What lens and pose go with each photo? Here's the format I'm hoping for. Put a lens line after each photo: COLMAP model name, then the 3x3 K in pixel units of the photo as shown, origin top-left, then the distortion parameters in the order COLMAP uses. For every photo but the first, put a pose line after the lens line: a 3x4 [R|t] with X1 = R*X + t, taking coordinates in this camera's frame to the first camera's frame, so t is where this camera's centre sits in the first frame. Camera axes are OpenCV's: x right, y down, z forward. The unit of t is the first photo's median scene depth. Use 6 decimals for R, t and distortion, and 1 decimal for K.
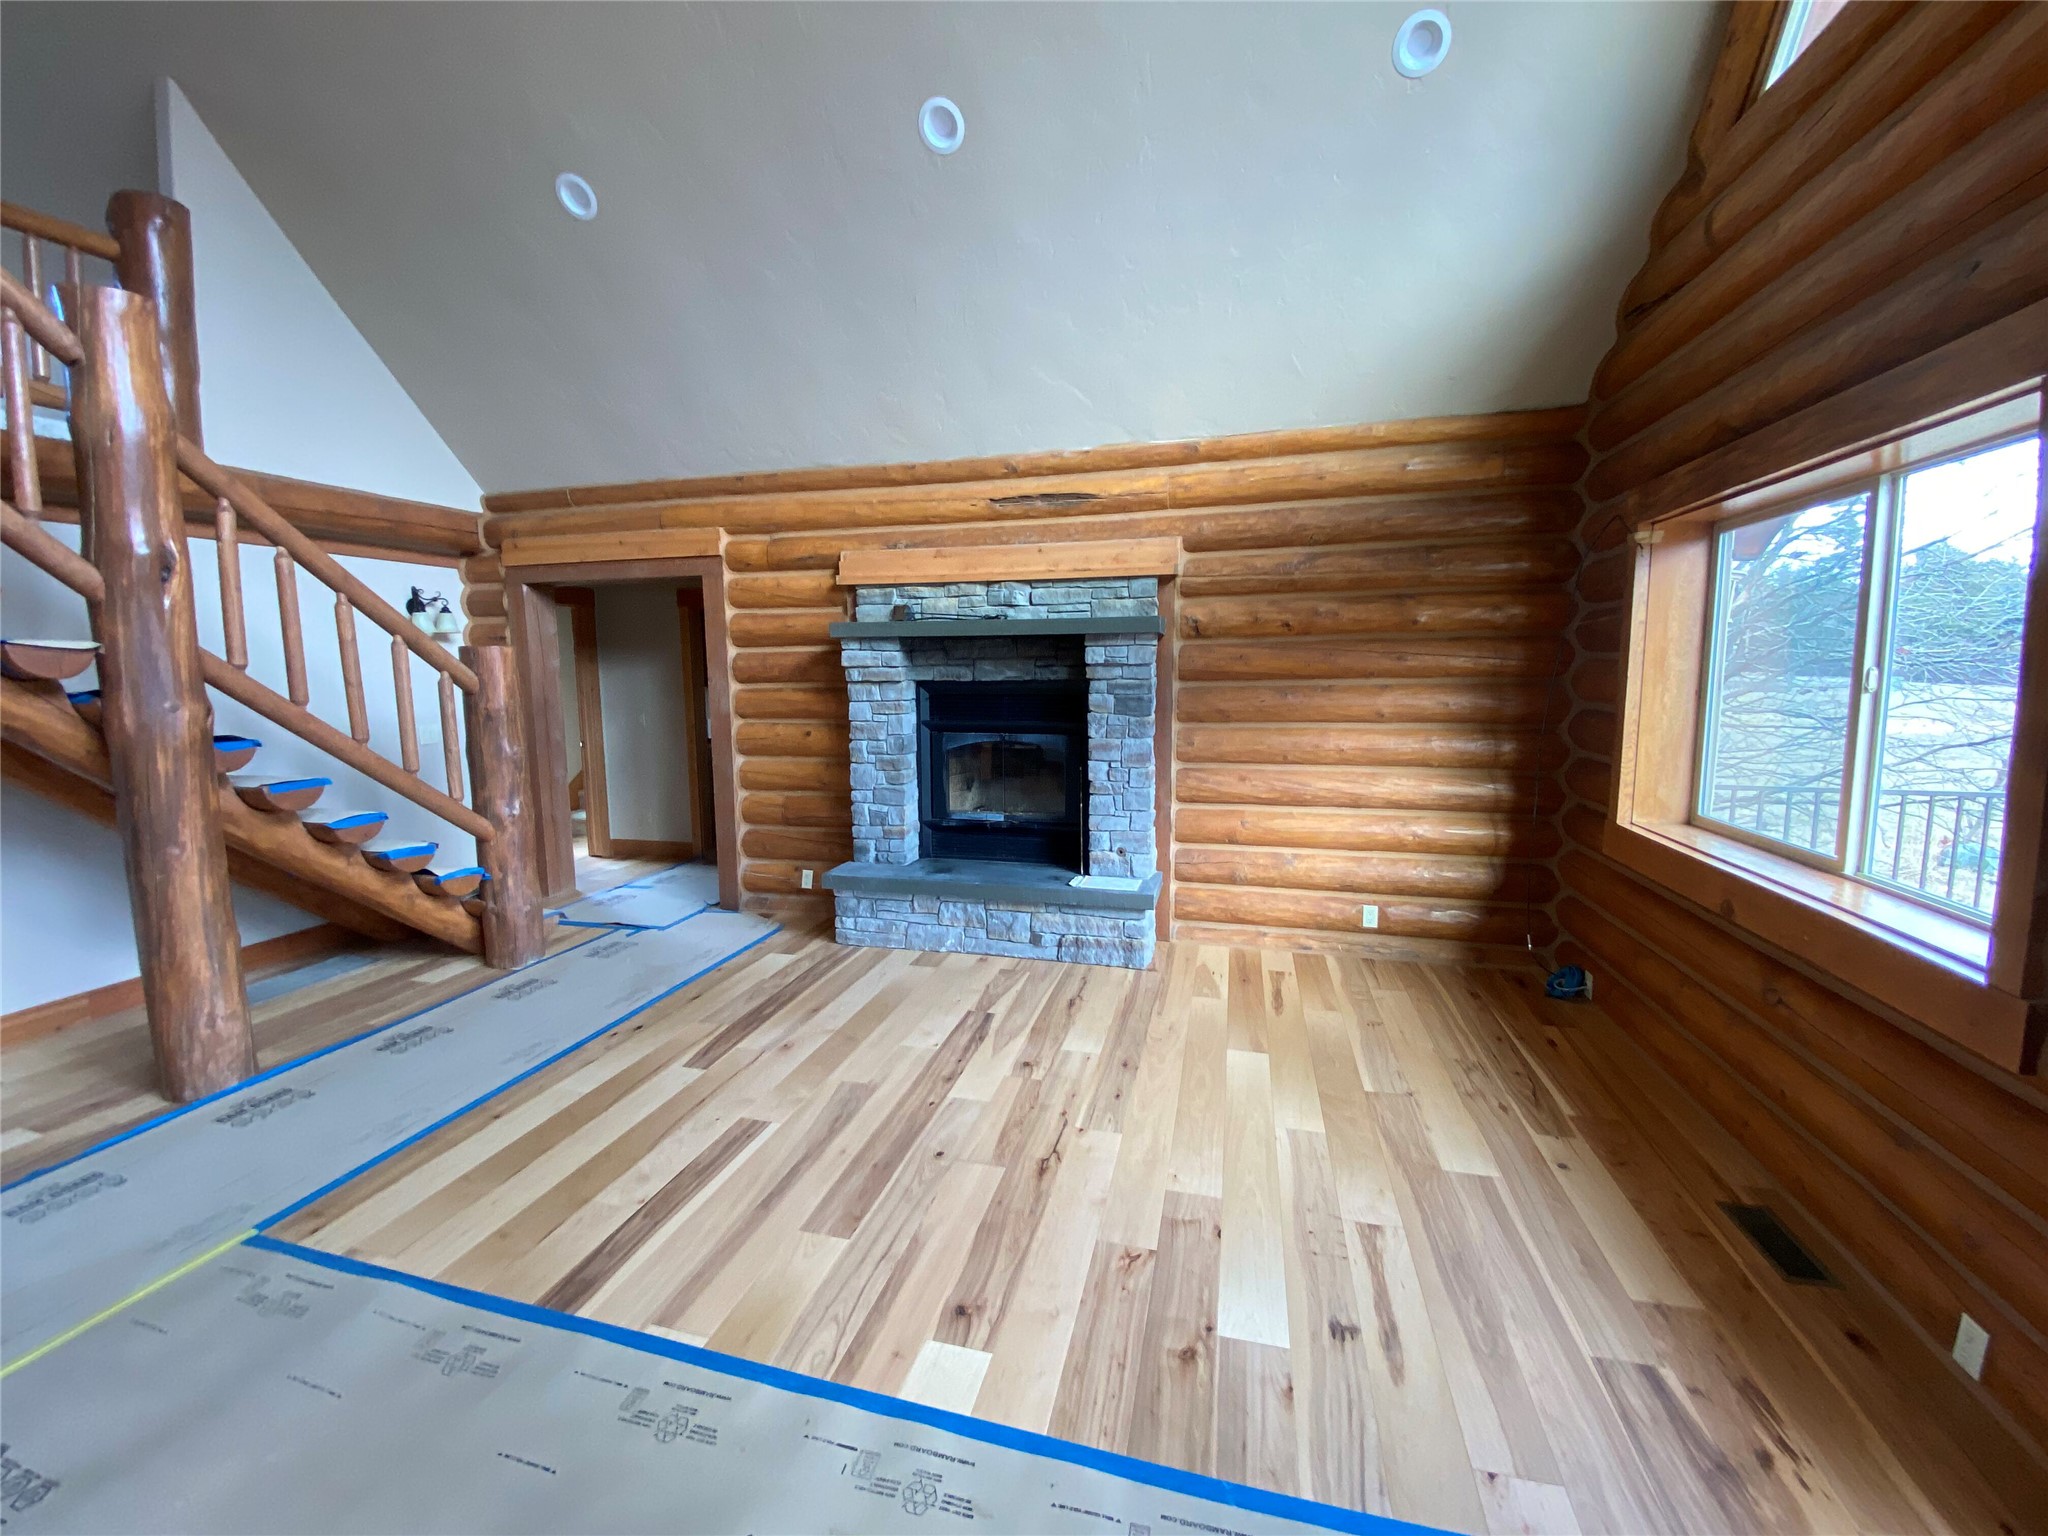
lens RADIAL K [[826.3, 0, 1018.7], [0, 826.3, 764.3], [0, 0, 1]] dist [0.014231, -0.016563]
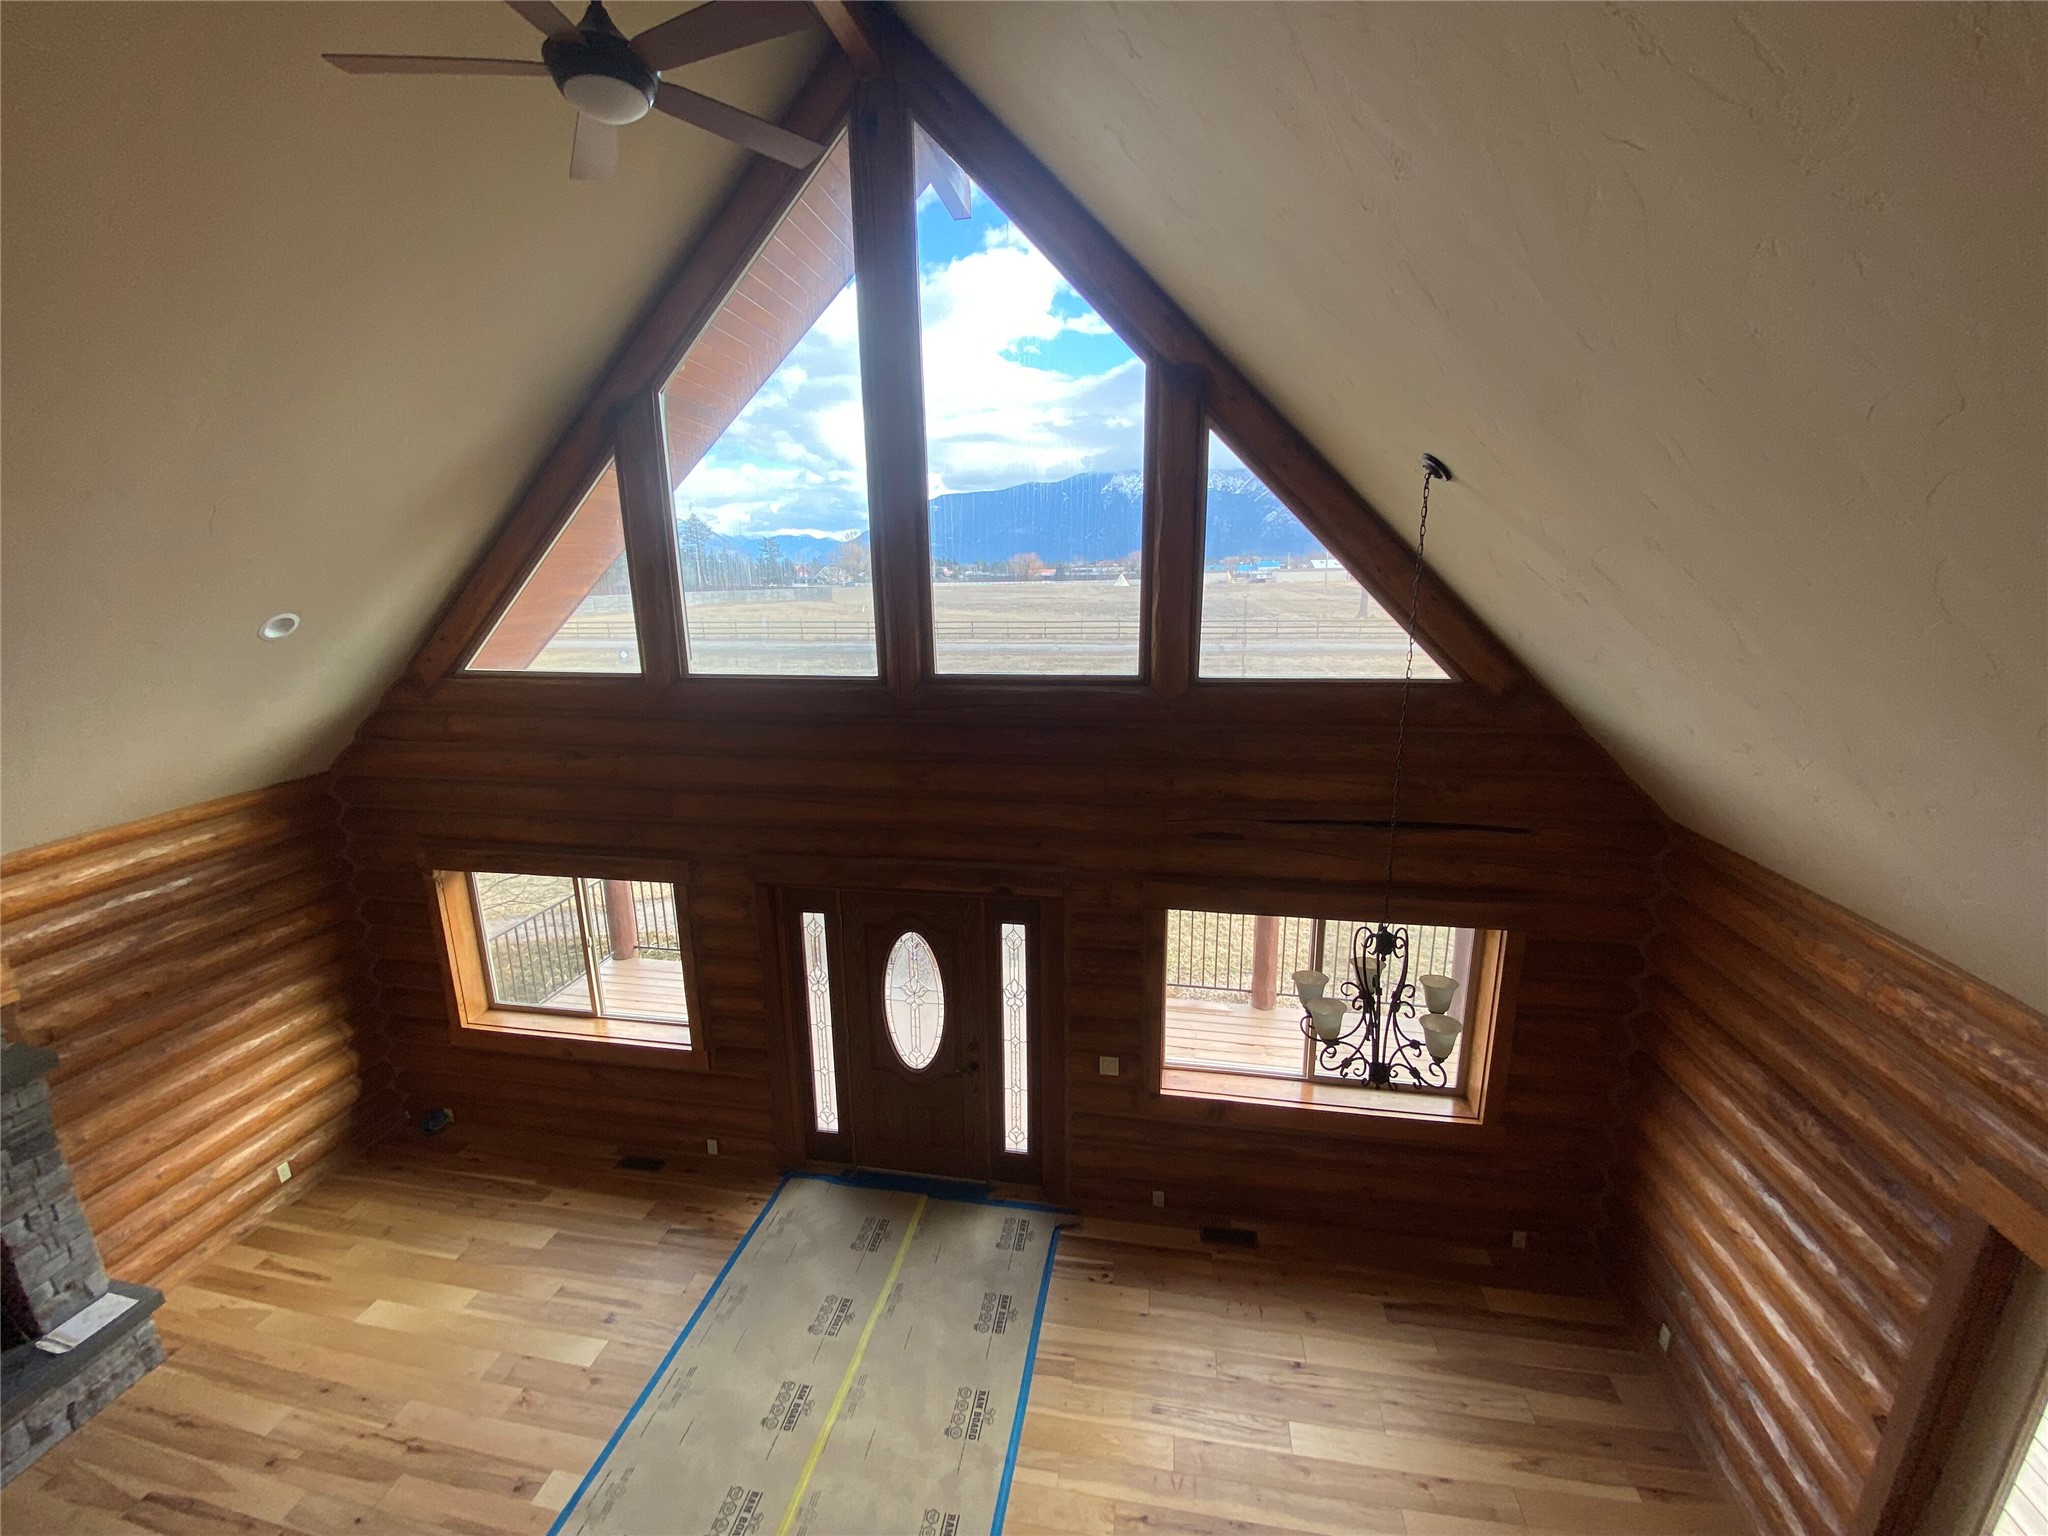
lens RADIAL K [[826.3, 0, 1021.4], [0, 826.3, 765.1], [0, 0, 1]] dist [0.014231, -0.016563]
pose [[-0.083498, -0.216682, 0.972665, -0.808083], [0.127513, 0.965726, 0.226083, -0.596503], [-0.988316, 0.142905, -0.053006, -0.128978]]
